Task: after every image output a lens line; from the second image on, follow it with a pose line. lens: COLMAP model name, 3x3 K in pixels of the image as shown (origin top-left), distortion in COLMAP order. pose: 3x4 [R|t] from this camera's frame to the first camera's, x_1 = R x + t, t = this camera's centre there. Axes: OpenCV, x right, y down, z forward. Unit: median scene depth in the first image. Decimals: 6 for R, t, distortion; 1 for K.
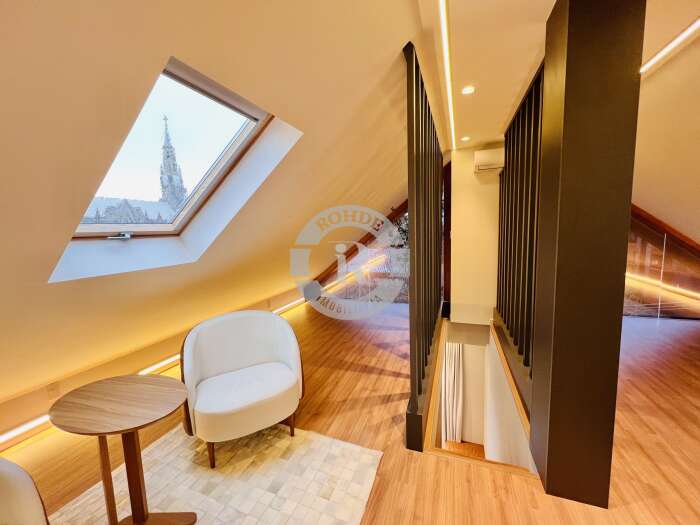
lens RADIAL K [[281.1, 0, 347.2], [0, 281.1, 261.3], [0, 0, 1]] dist [-0.003419, -0.000485]
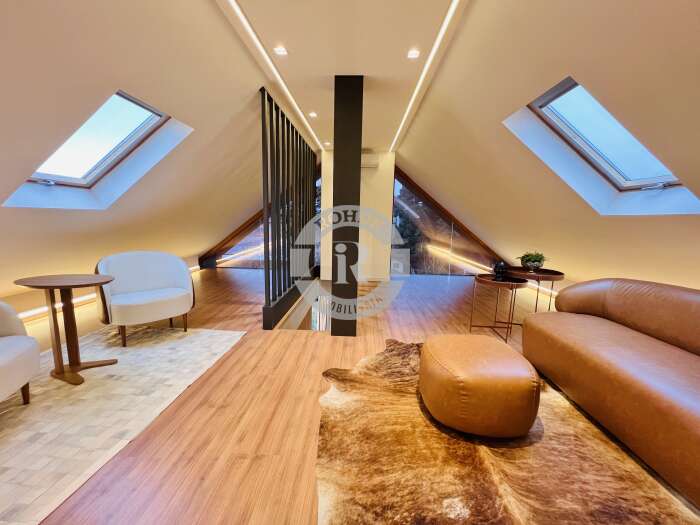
lens RADIAL K [[281.1, 0, 349.4], [0, 281.1, 261.6], [0, 0, 1]] dist [-0.003419, -0.000485]
pose [[0.946561, 0.012591, 0.322278, 0.147110], [-0.023534, 0.999270, 0.030079, 0.191738], [-0.321664, -0.036056, 0.946167, -0.690996]]
